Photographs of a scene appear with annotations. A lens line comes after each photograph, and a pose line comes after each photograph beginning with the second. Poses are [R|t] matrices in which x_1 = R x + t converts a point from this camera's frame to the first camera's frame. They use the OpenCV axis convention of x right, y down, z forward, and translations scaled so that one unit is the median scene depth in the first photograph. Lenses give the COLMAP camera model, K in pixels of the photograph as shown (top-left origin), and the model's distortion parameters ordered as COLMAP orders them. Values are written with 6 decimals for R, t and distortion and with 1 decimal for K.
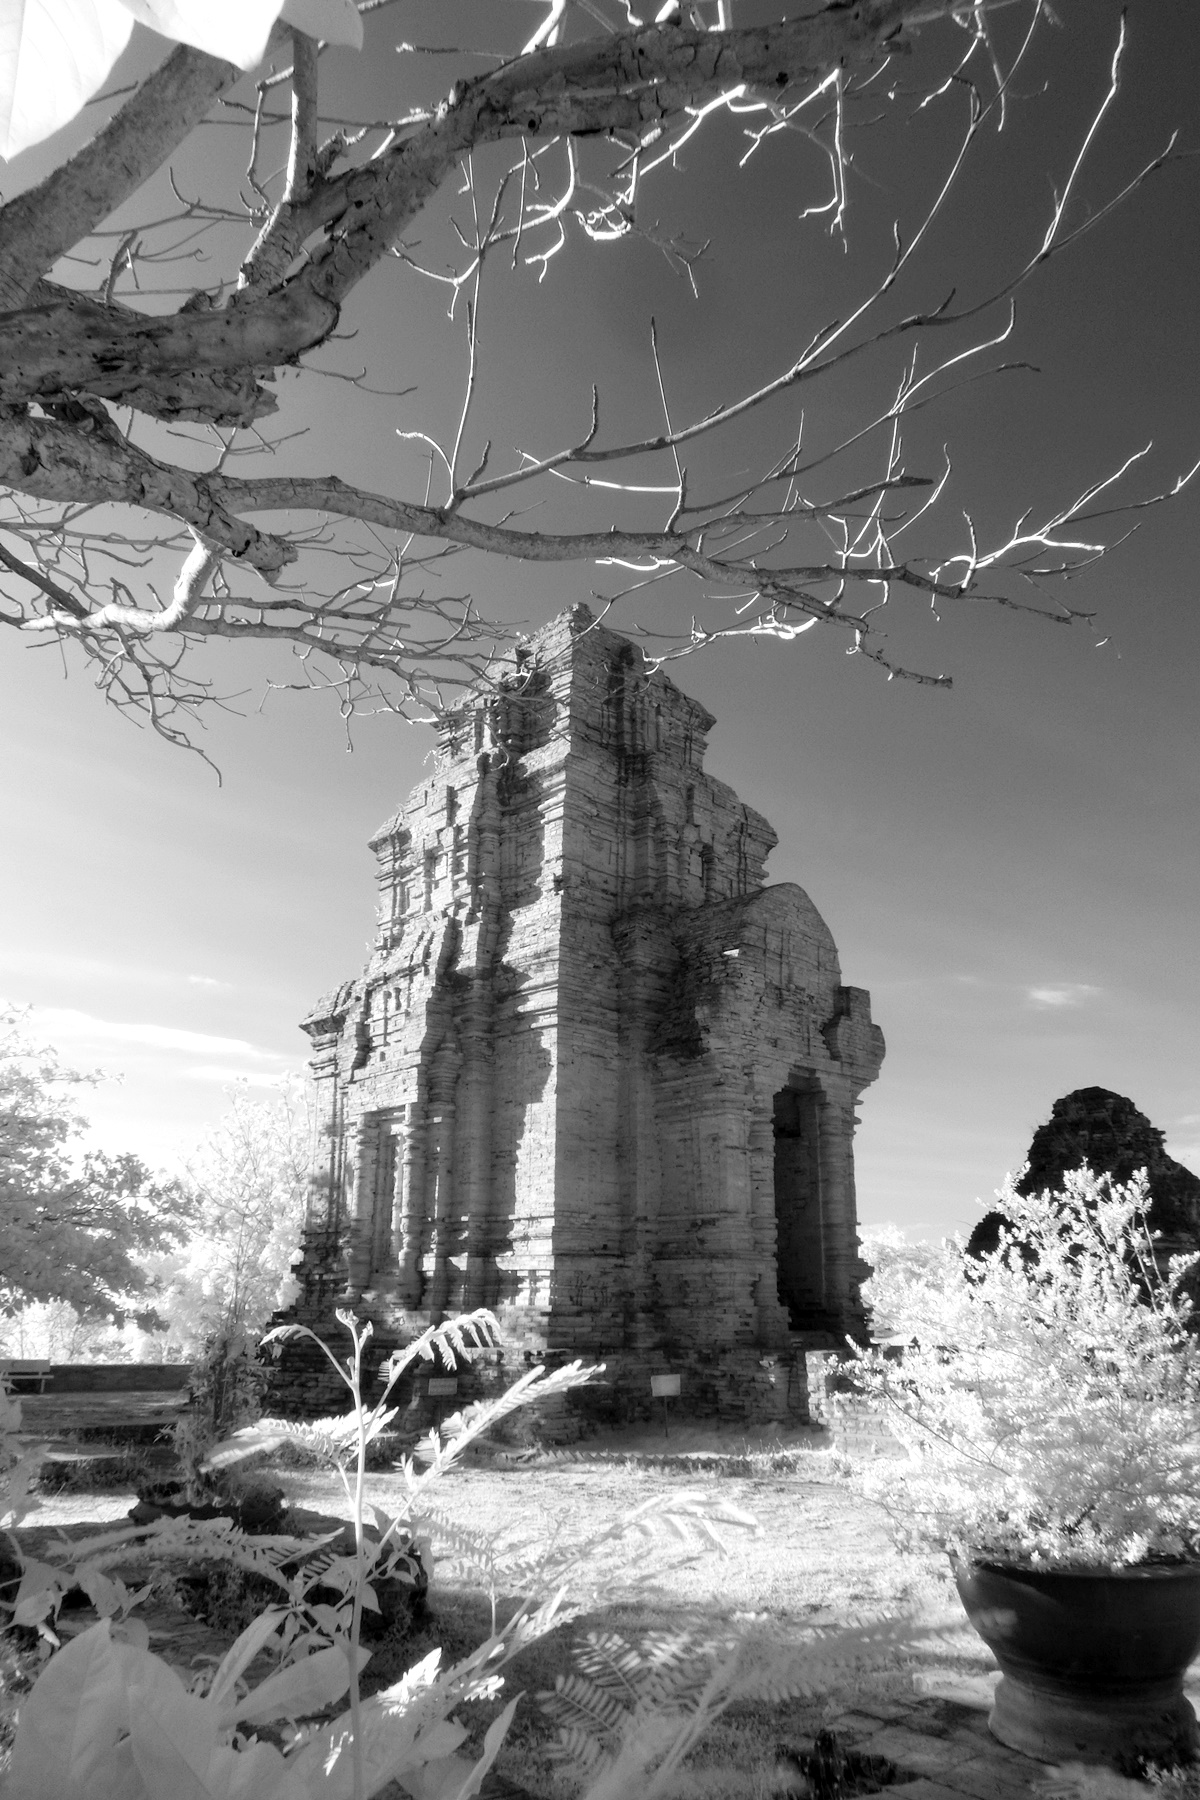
lens RADIAL K [[1256.9, 0, 597.5], [0, 1256.9, 902.1], [0, 0, 1]] dist [-0.055041, 0.038302]
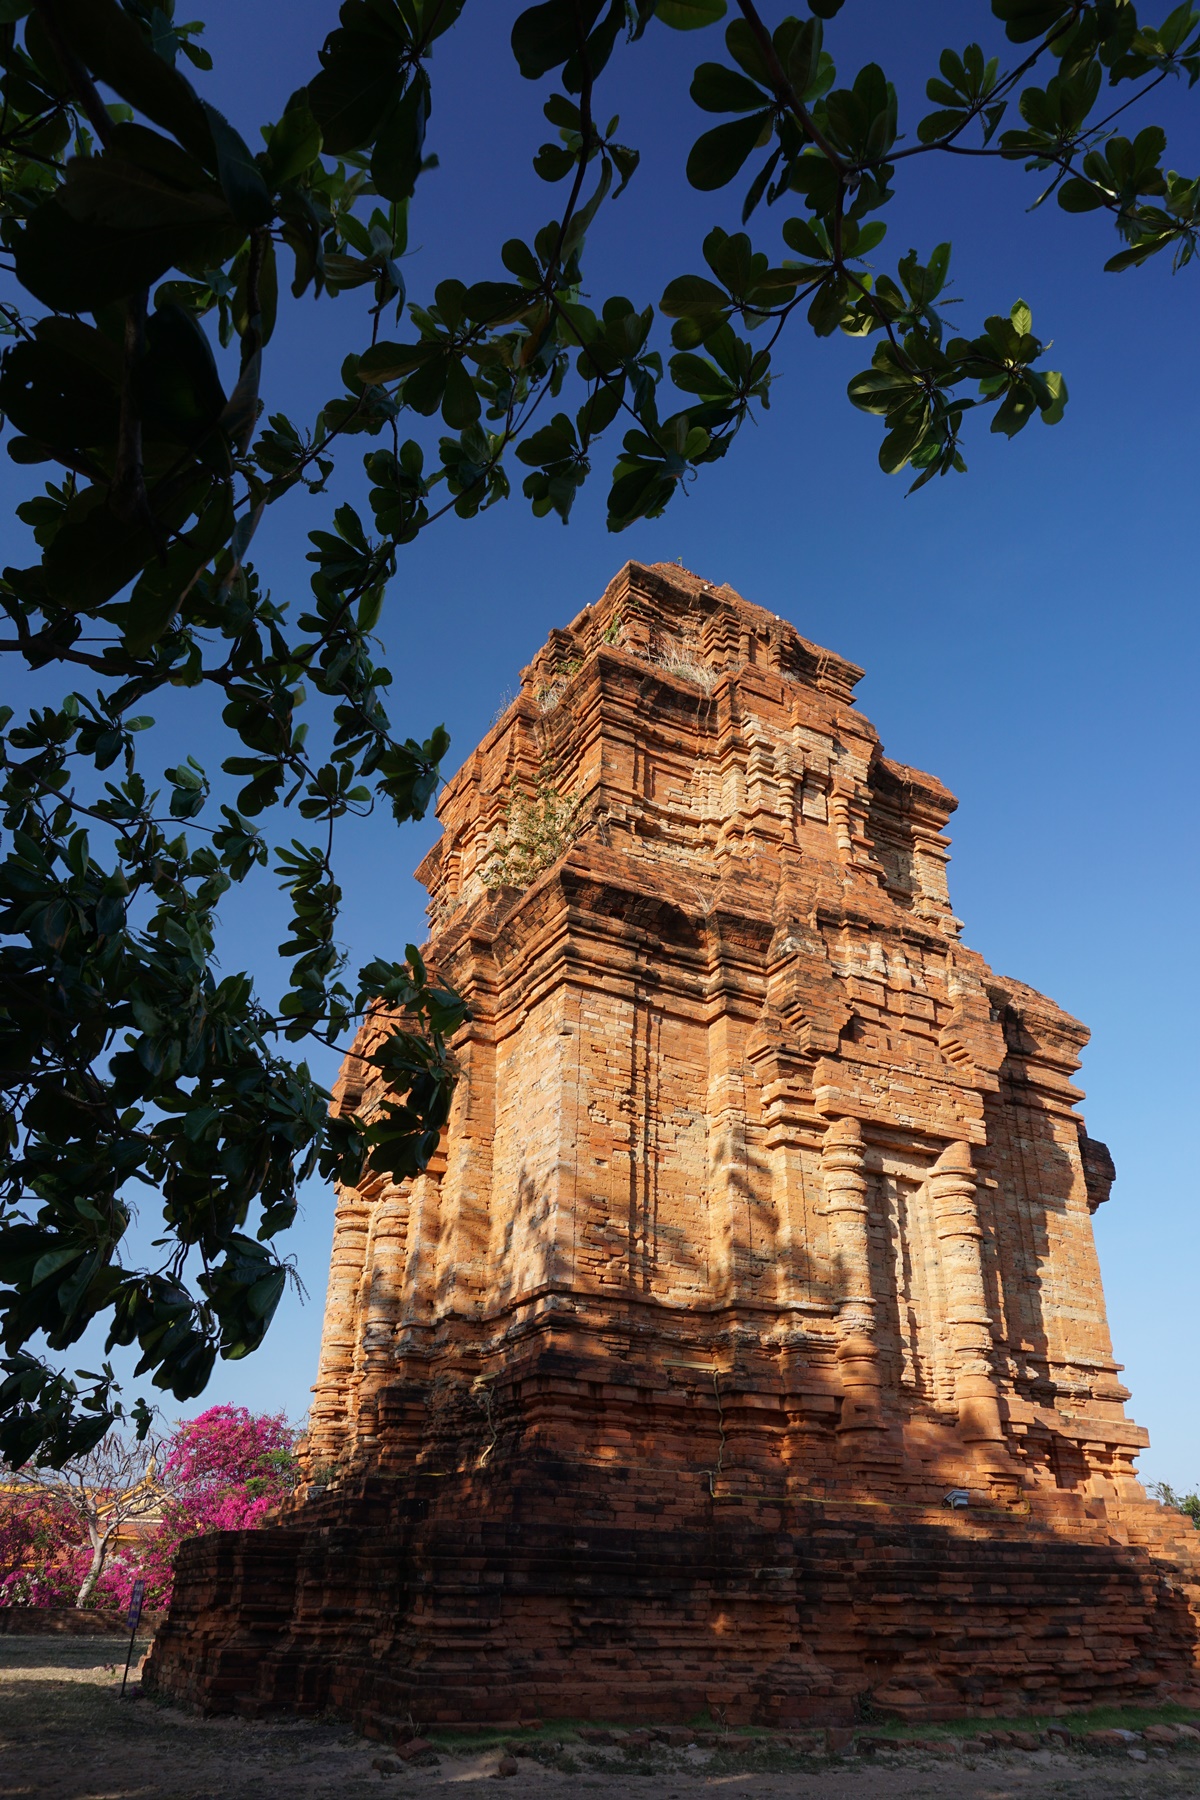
lens RADIAL K [[1212.5, 0, 596.6], [0, 1212.5, 892.0], [0, 0, 1]] dist [-0.050981, 0.028042]
pose [[0.255994, 0.501376, 0.826492, -0.735200], [-0.325019, 0.849848, -0.414874, 0.353363], [-0.910401, -0.162420, 0.380512, 0.928251]]
